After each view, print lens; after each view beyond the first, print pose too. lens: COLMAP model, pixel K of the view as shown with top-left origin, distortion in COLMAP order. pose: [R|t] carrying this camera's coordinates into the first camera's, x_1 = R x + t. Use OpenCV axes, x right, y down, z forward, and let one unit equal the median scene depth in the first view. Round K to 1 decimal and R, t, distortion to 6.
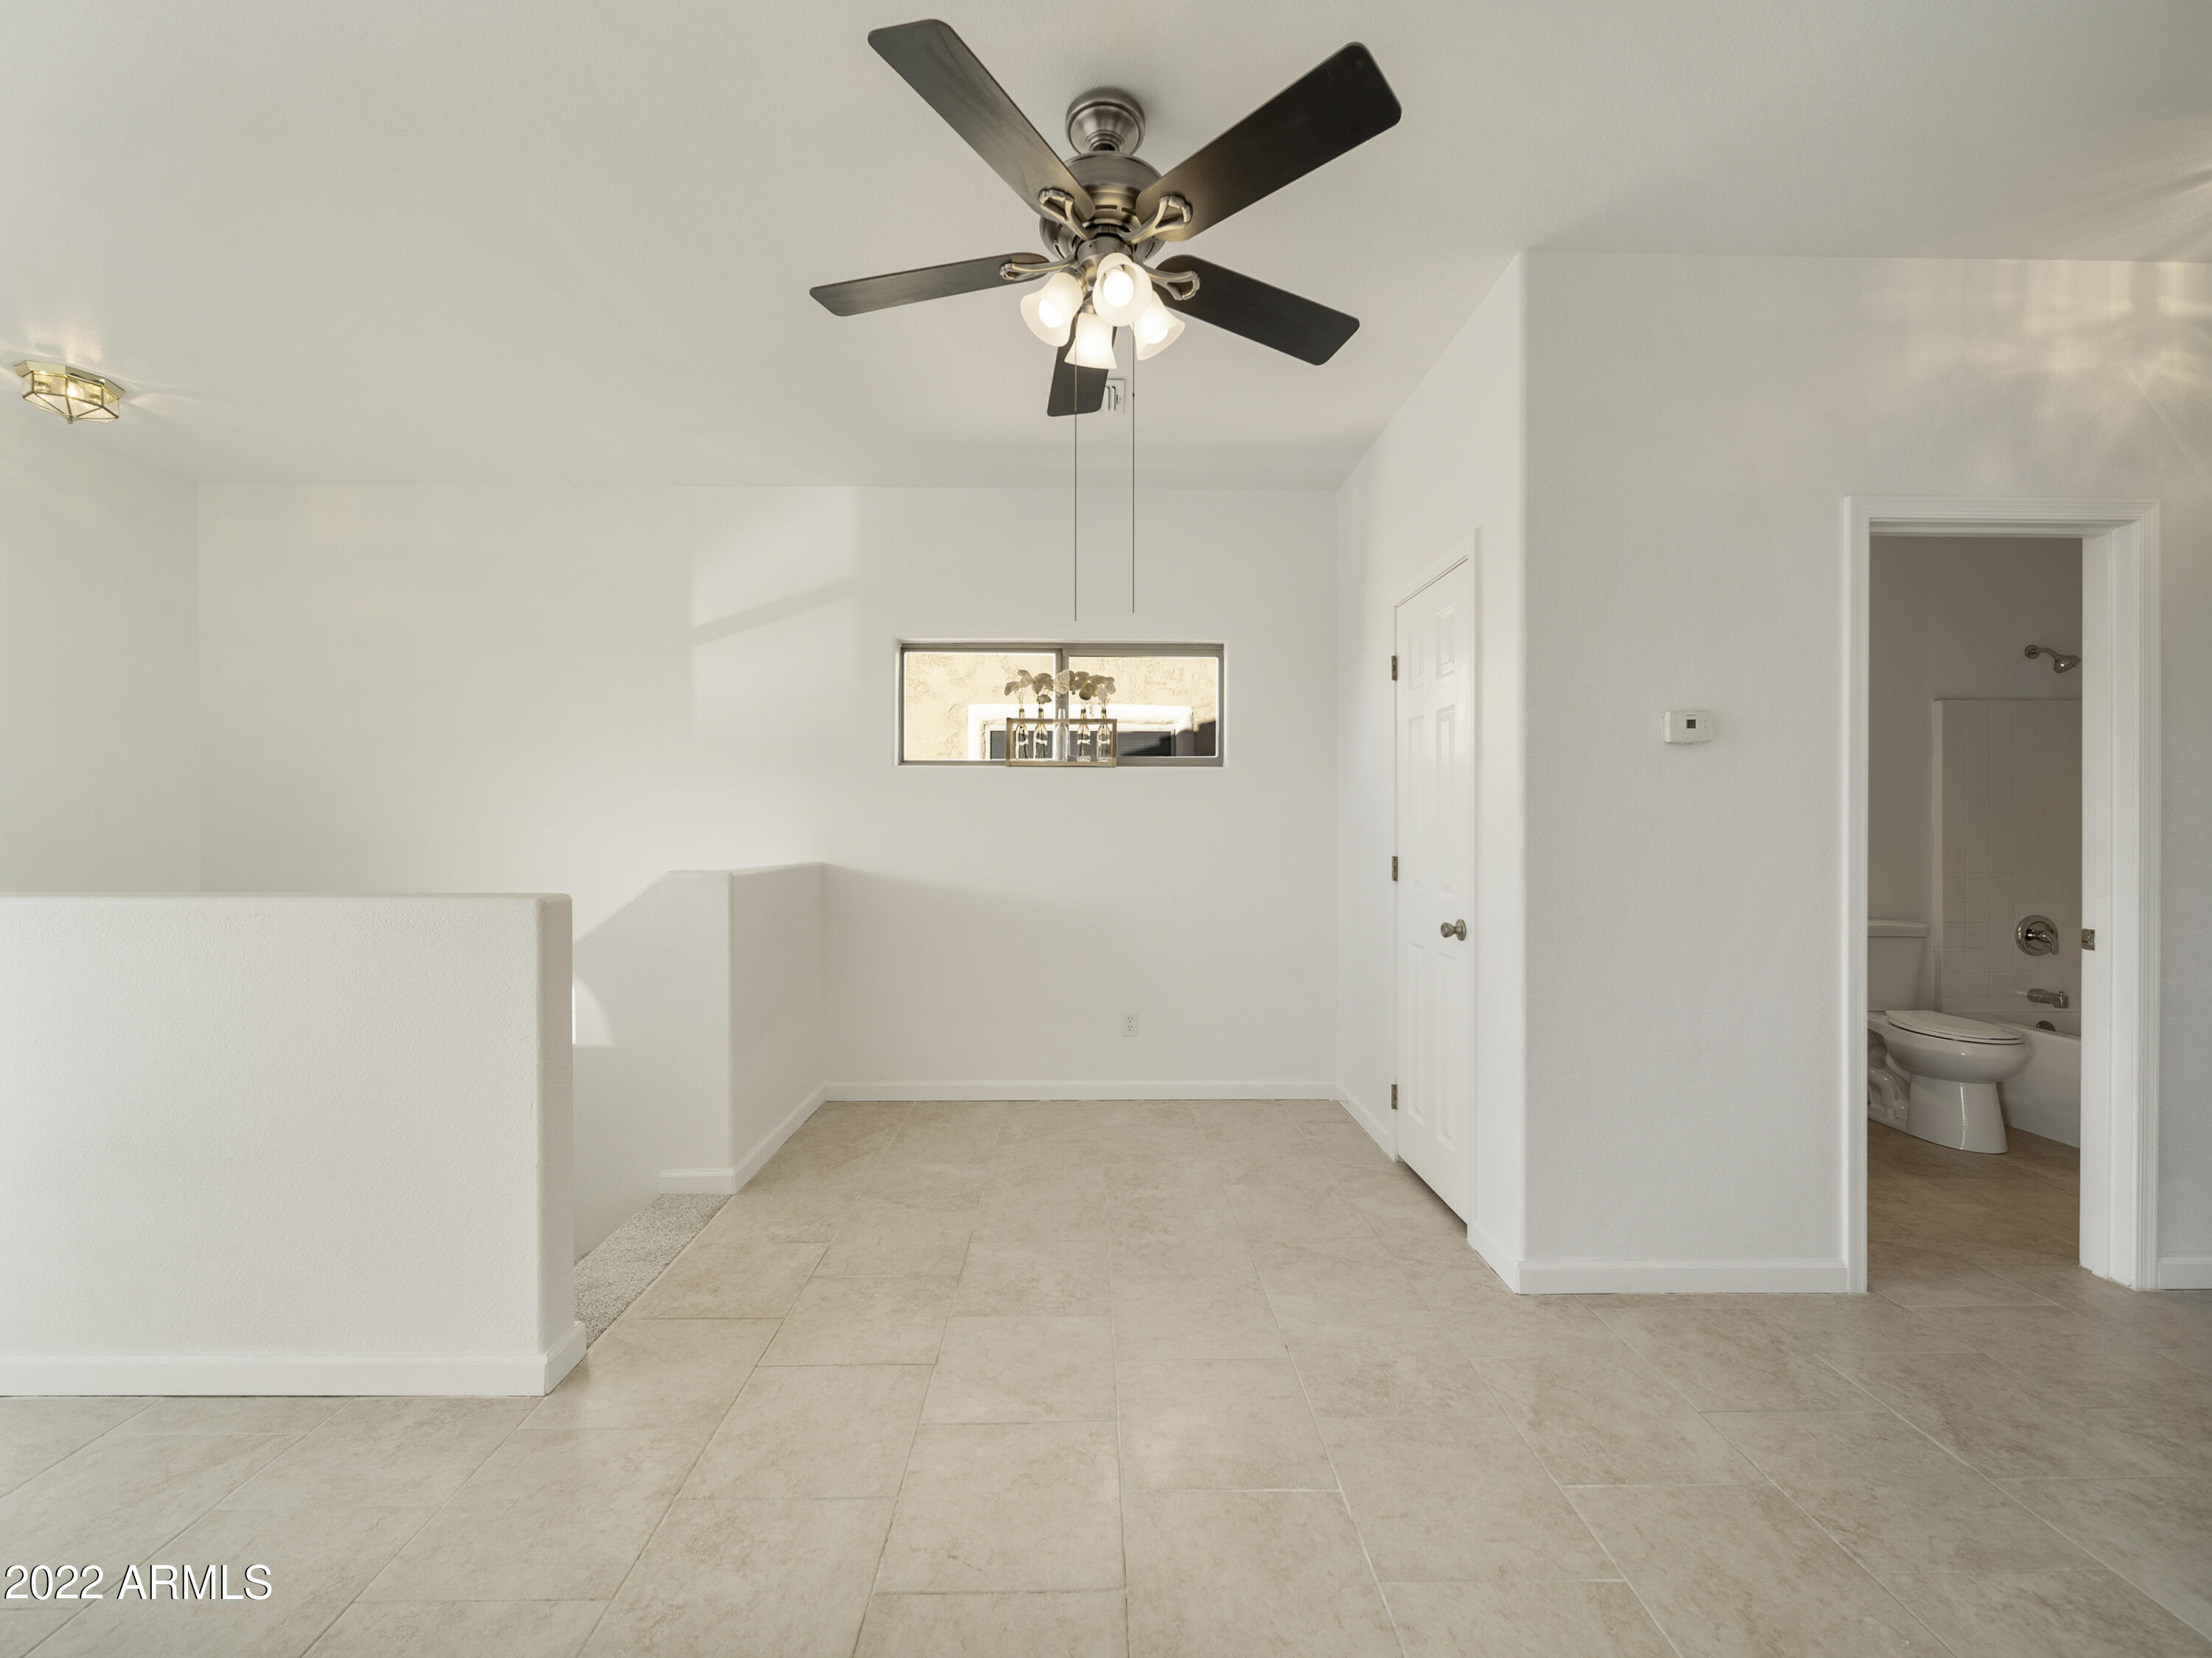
lens RADIAL K [[895.8, 0, 1106.6], [0, 895.8, 821.5], [0, 0, 1]] dist [-0.000887, -0.000041]
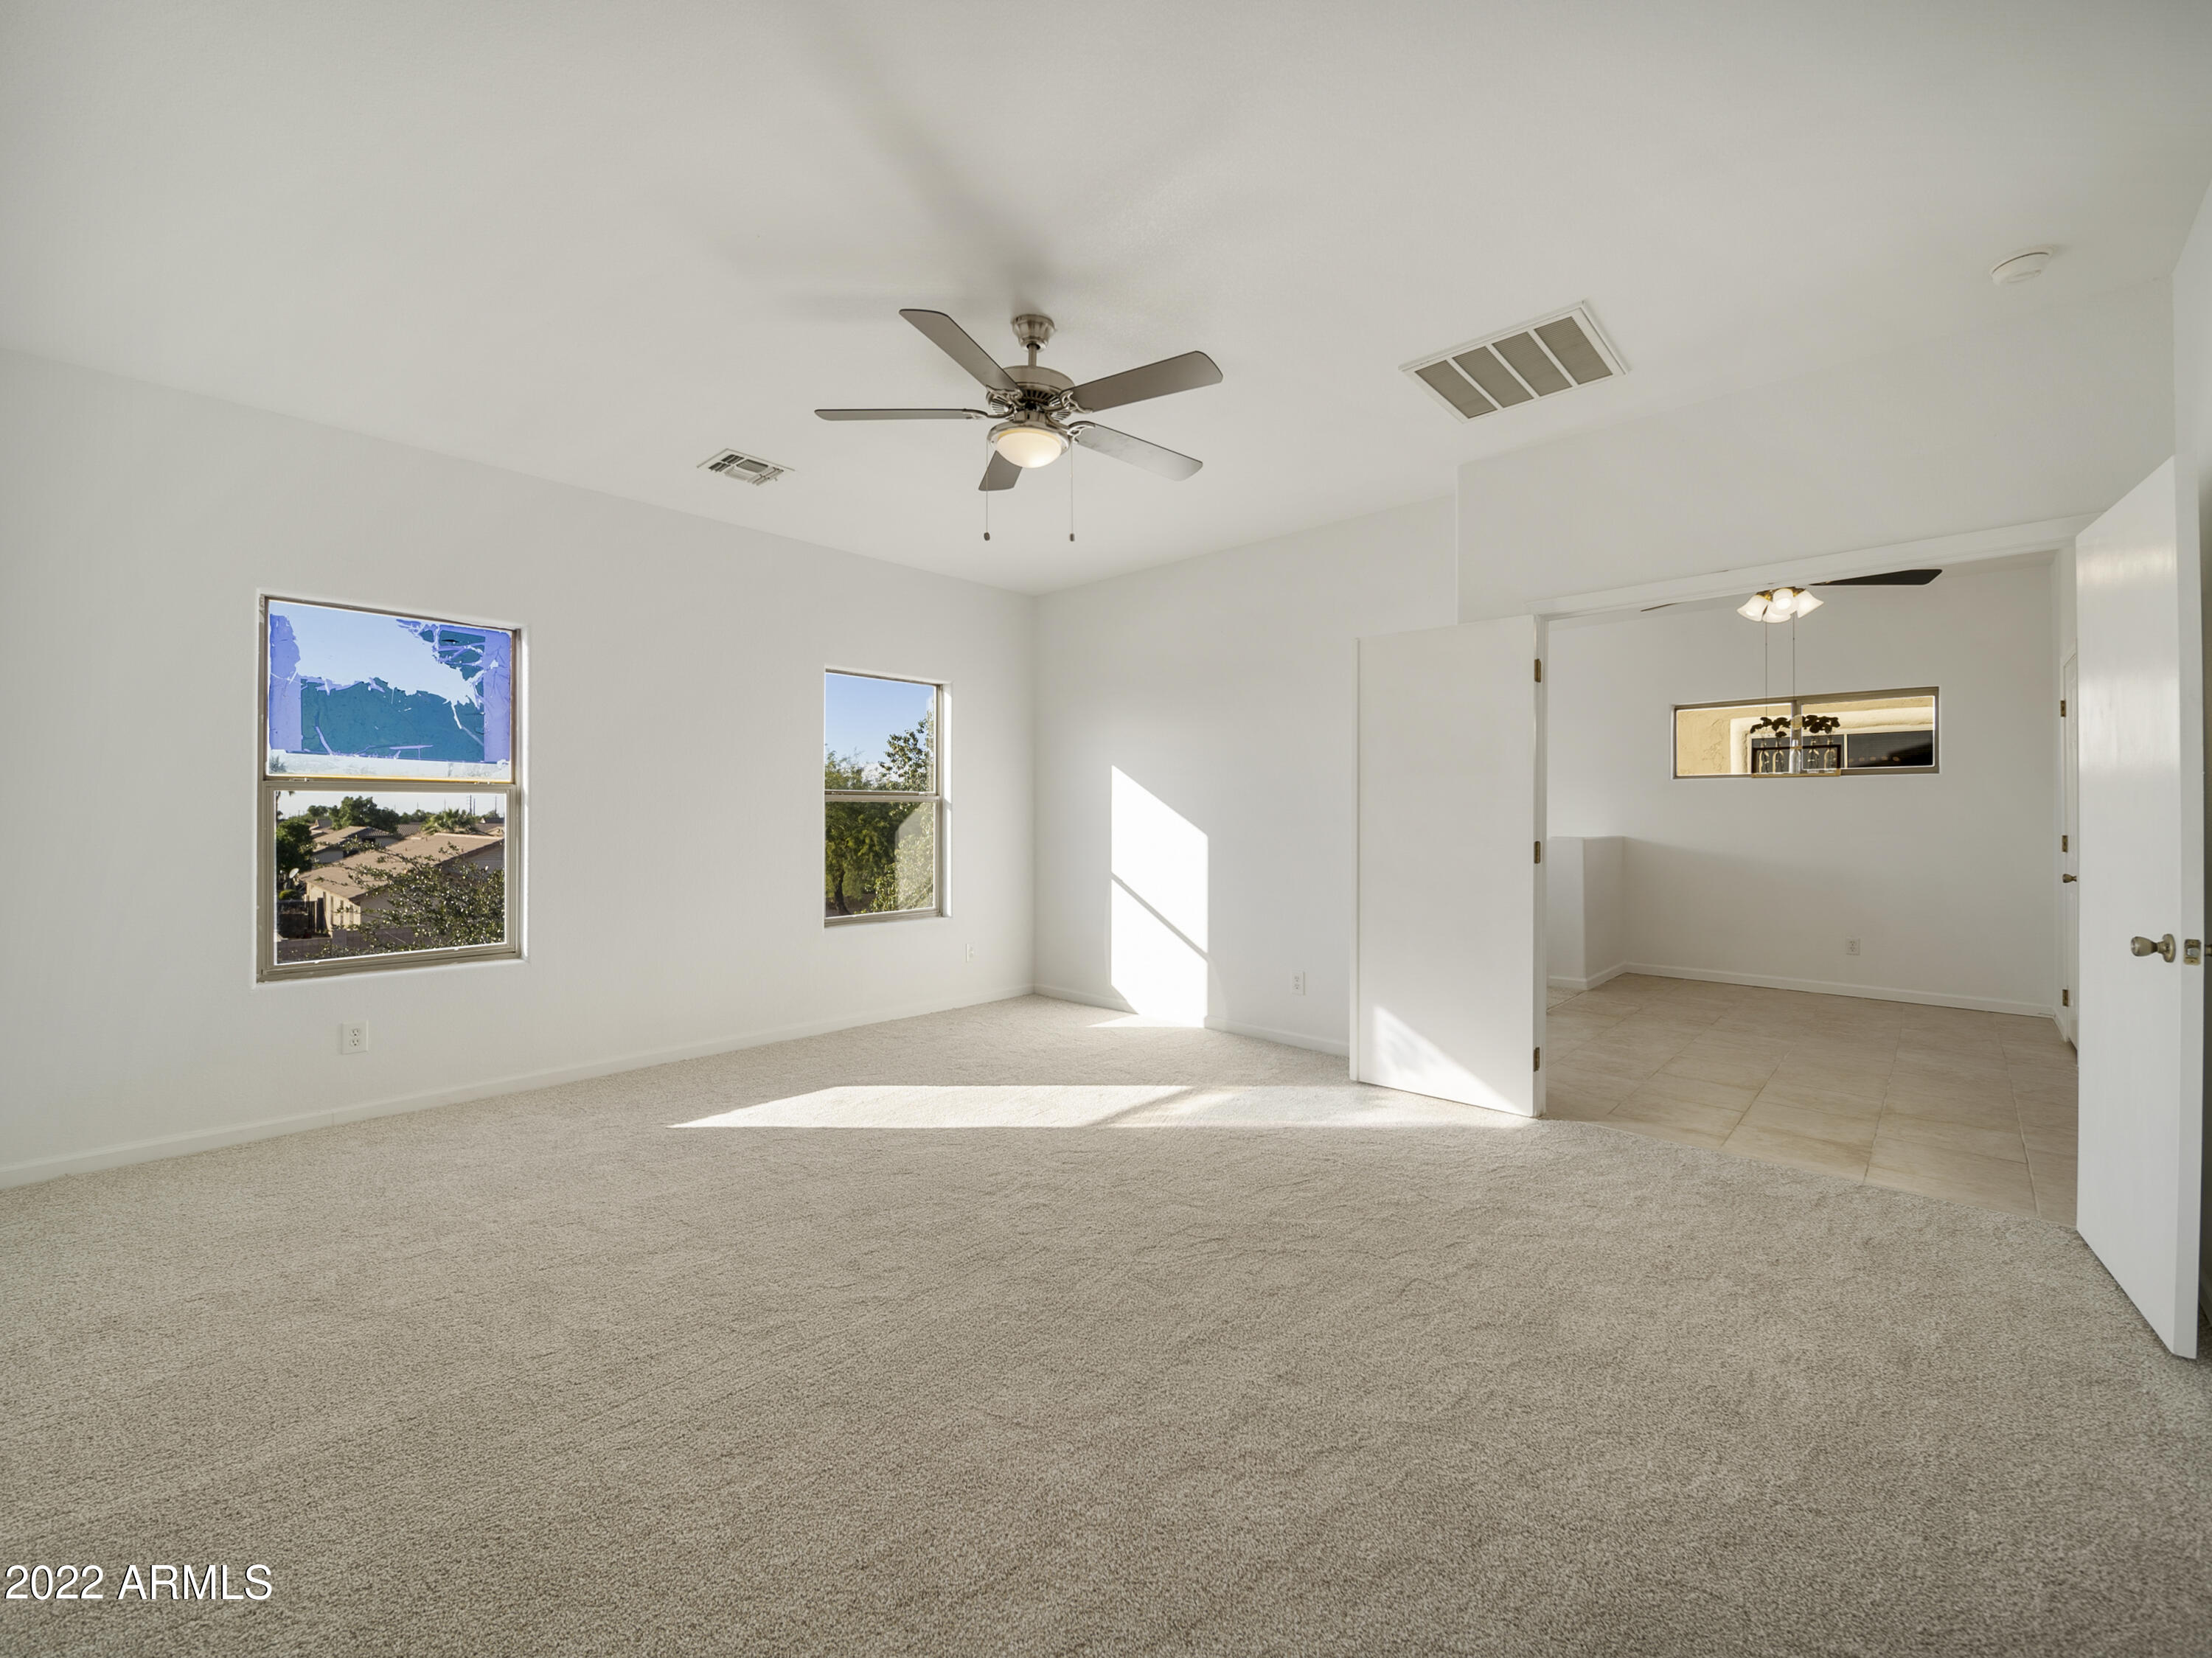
lens RADIAL K [[895.8, 0, 1106.6], [0, 895.8, 821.5], [0, 0, 1]] dist [-0.000887, -0.000041]
pose [[0.715584, 0.001367, -0.698525, 0.181159], [0.005213, 0.999960, 0.007298, -0.001932], [0.698507, -0.008864, 0.715548, -0.951498]]
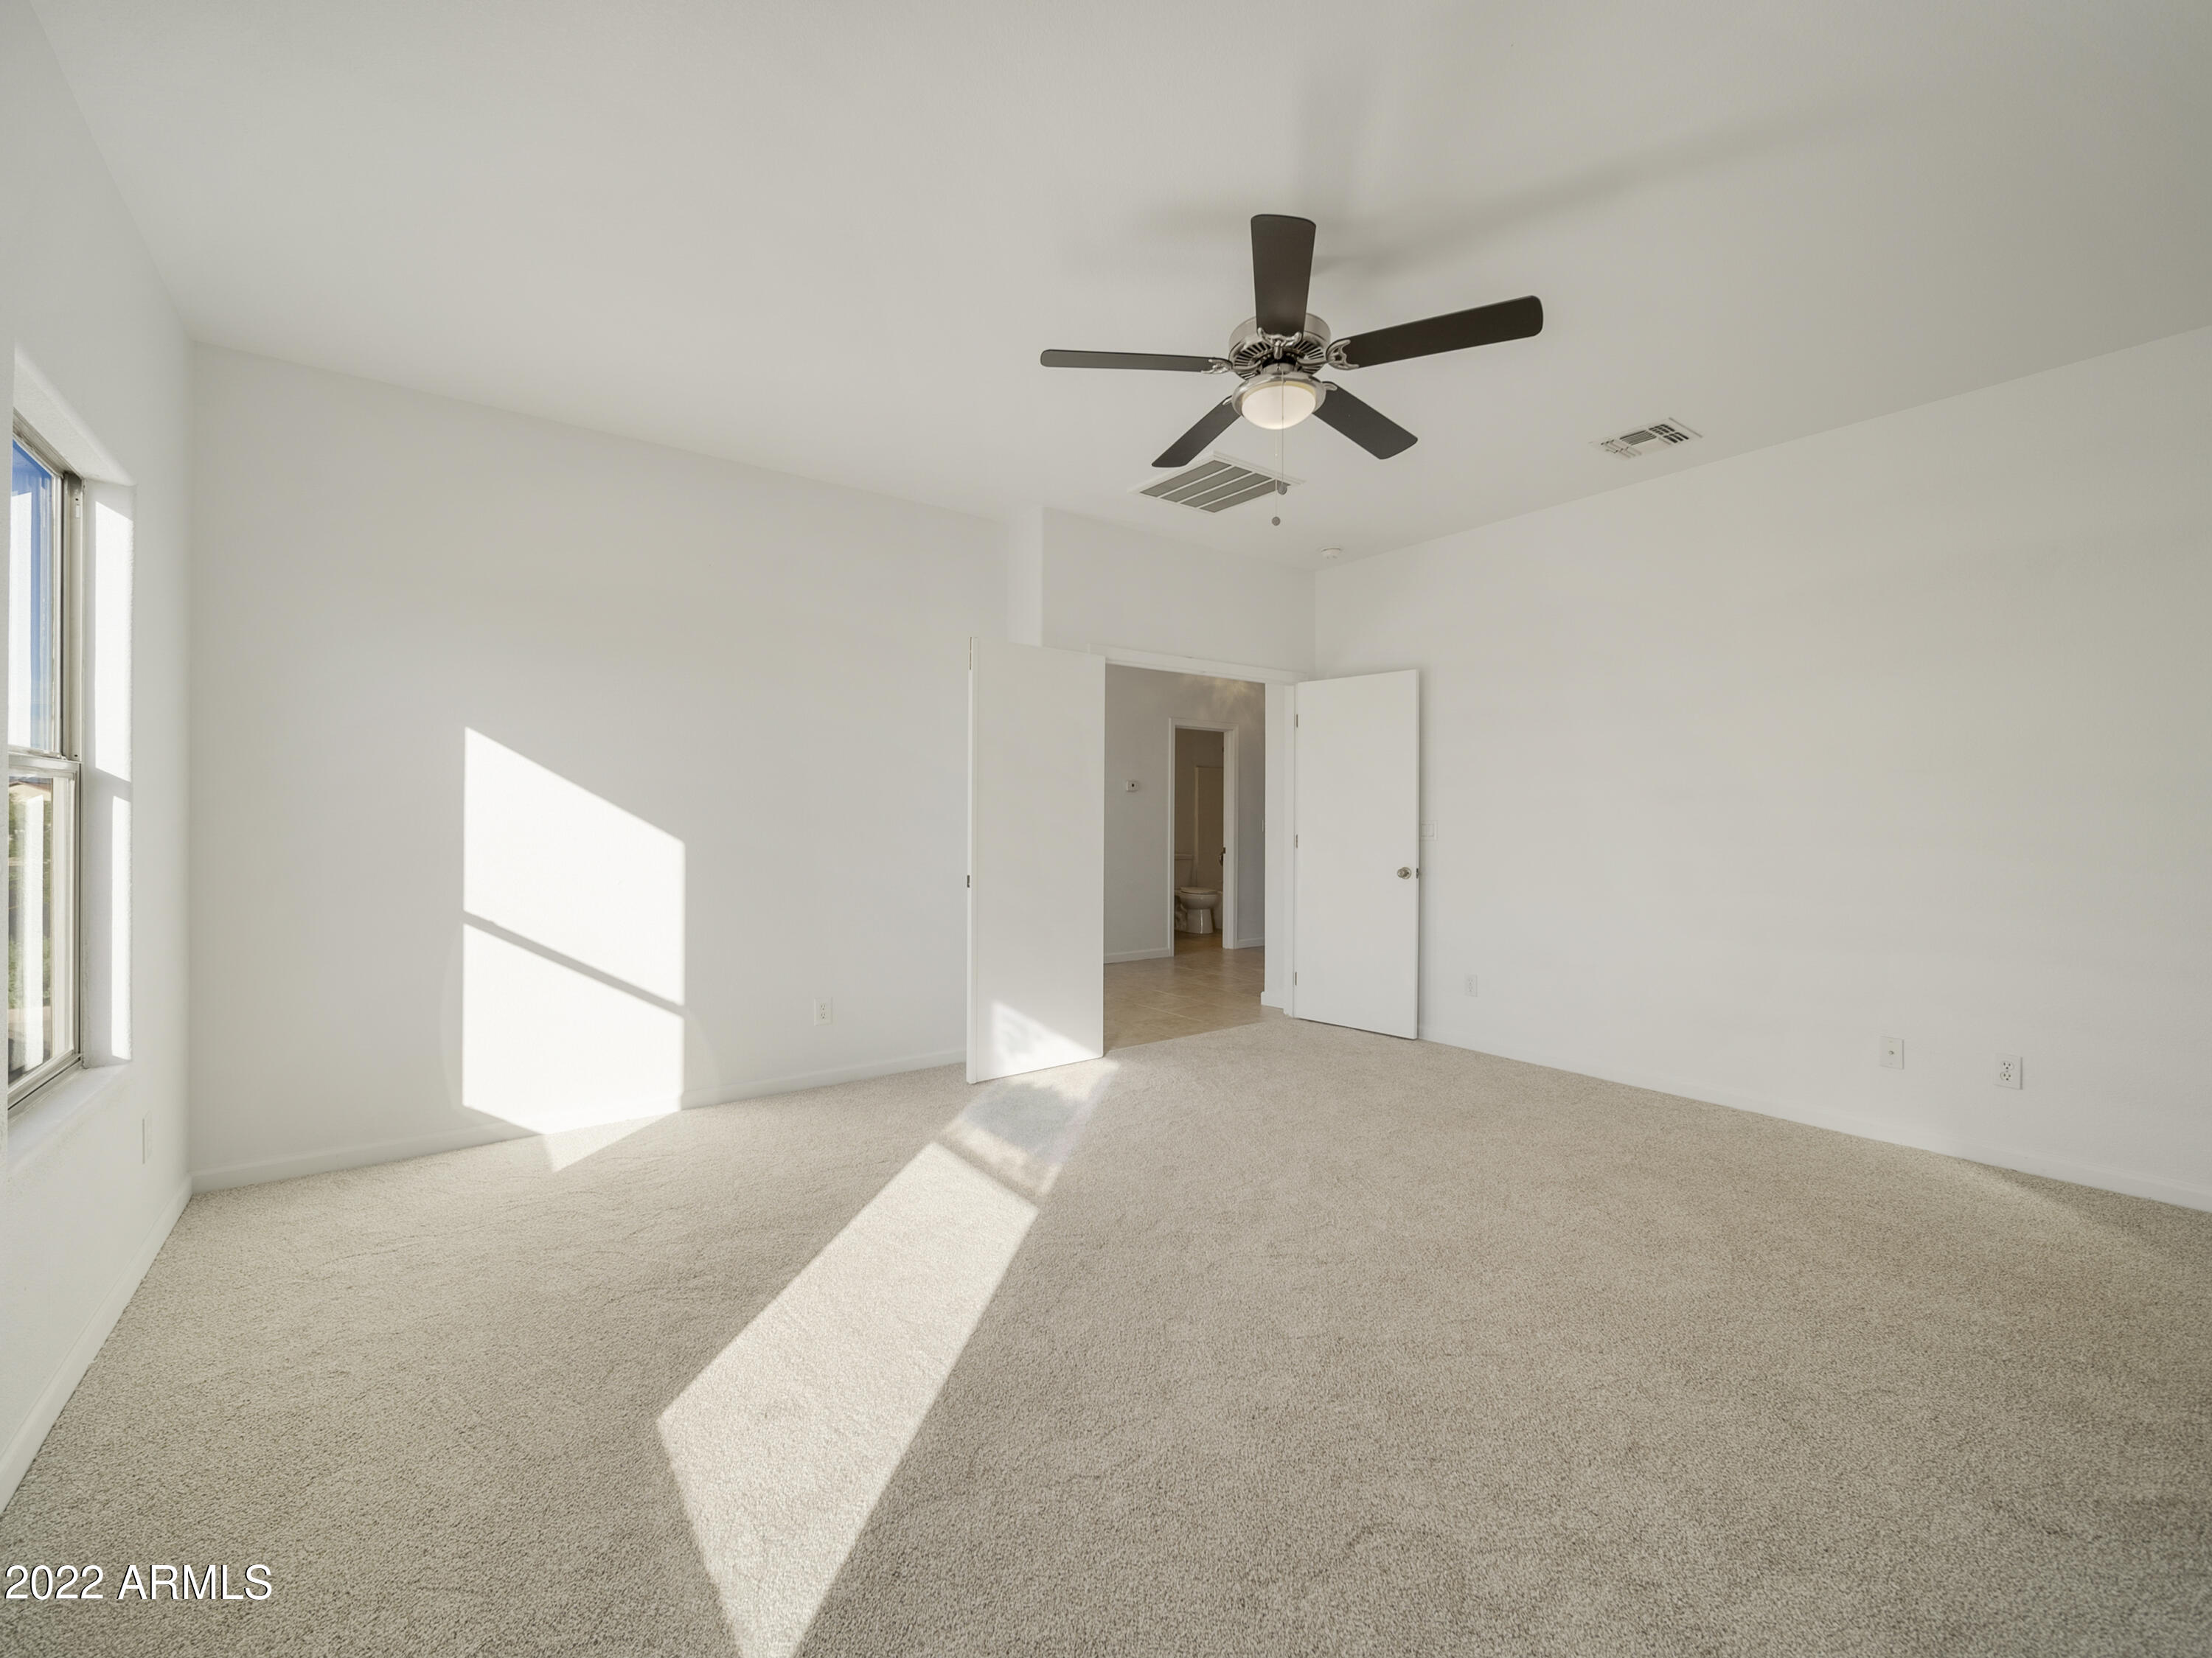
lens RADIAL K [[895.8, 0, 1106.6], [0, 895.8, 821.5], [0, 0, 1]] dist [-0.000887, -0.000041]
pose [[0.813150, -0.000464, 0.582054, -0.774039], [-0.006648, 0.999927, 0.010085, -0.005037], [-0.582016, -0.012070, 0.813088, -0.936471]]
